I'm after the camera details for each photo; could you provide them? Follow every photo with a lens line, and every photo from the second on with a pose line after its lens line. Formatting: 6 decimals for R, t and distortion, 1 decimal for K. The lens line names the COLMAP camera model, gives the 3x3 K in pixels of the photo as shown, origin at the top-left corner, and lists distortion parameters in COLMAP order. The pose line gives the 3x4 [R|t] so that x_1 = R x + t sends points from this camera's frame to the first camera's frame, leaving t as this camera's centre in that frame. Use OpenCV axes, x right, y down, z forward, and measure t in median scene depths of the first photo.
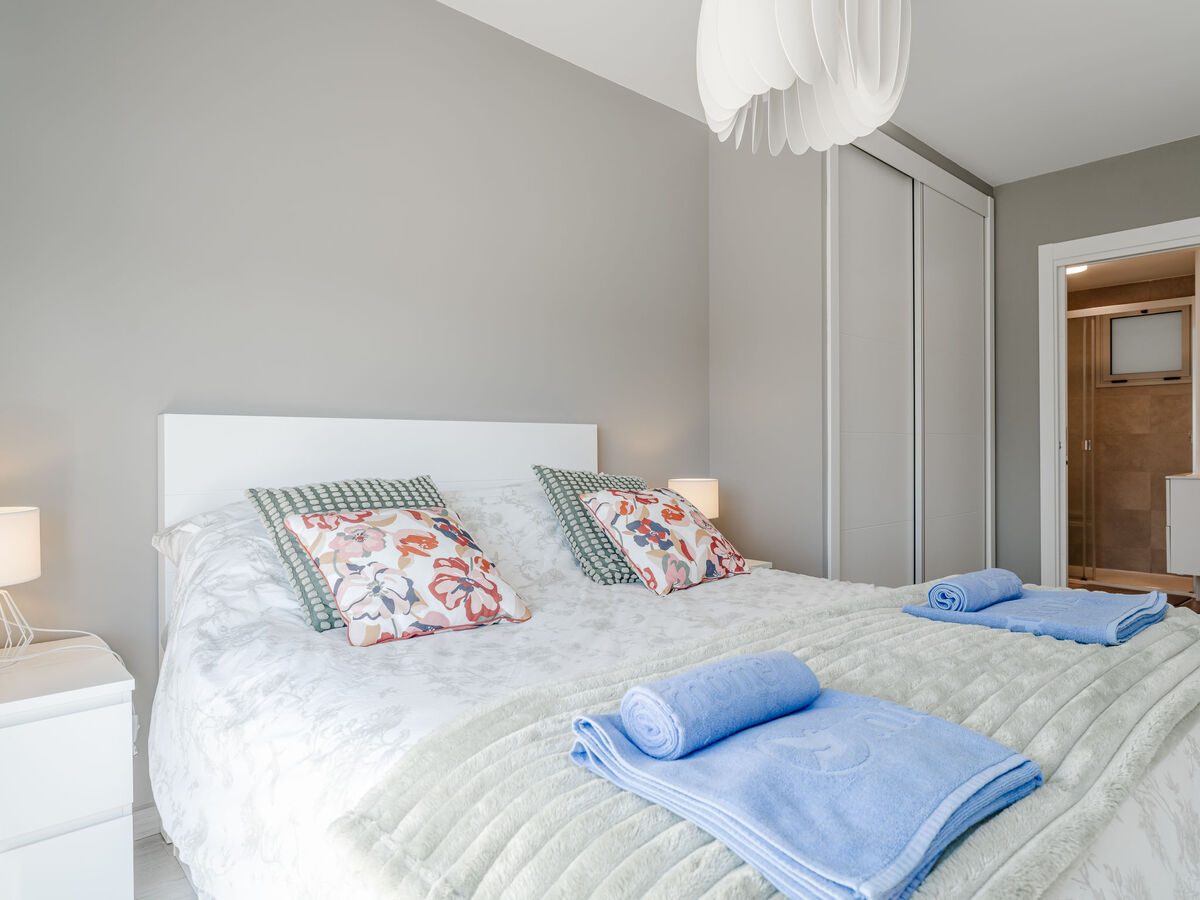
lens RADIAL K [[737.5, 0, 600.0], [0, 737.5, 450.0], [0, 0, 1]] dist [-0.000311, 0.003869]
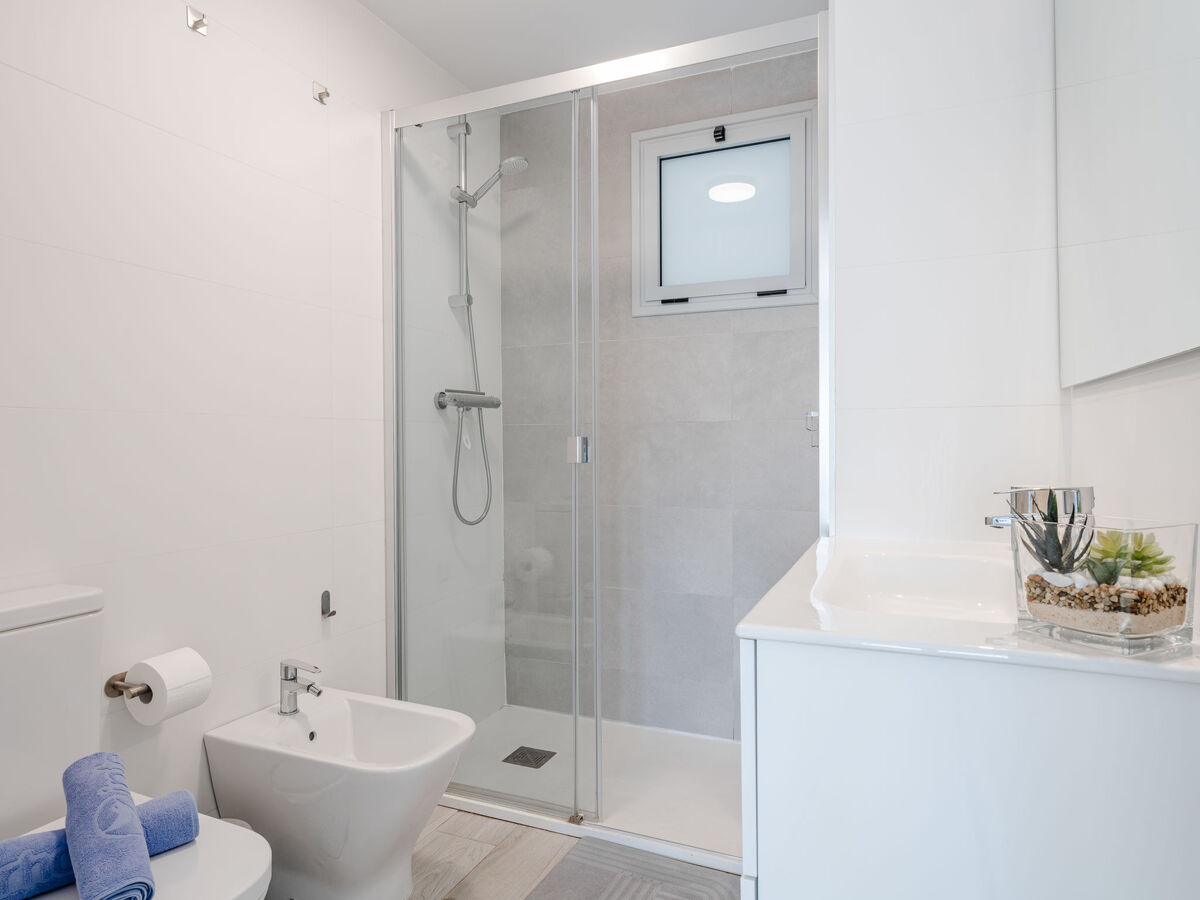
lens RADIAL K [[747.3, 0, 600.0], [0, 747.3, 450.0], [0, 0, 1]] dist [-0.003403, 0.000015]
pose [[0.910369, -0.006792, 0.413742, 0.495831], [0.002369, 0.999934, 0.011204, -0.010446], [-0.413791, -0.009219, 0.910325, 0.635764]]
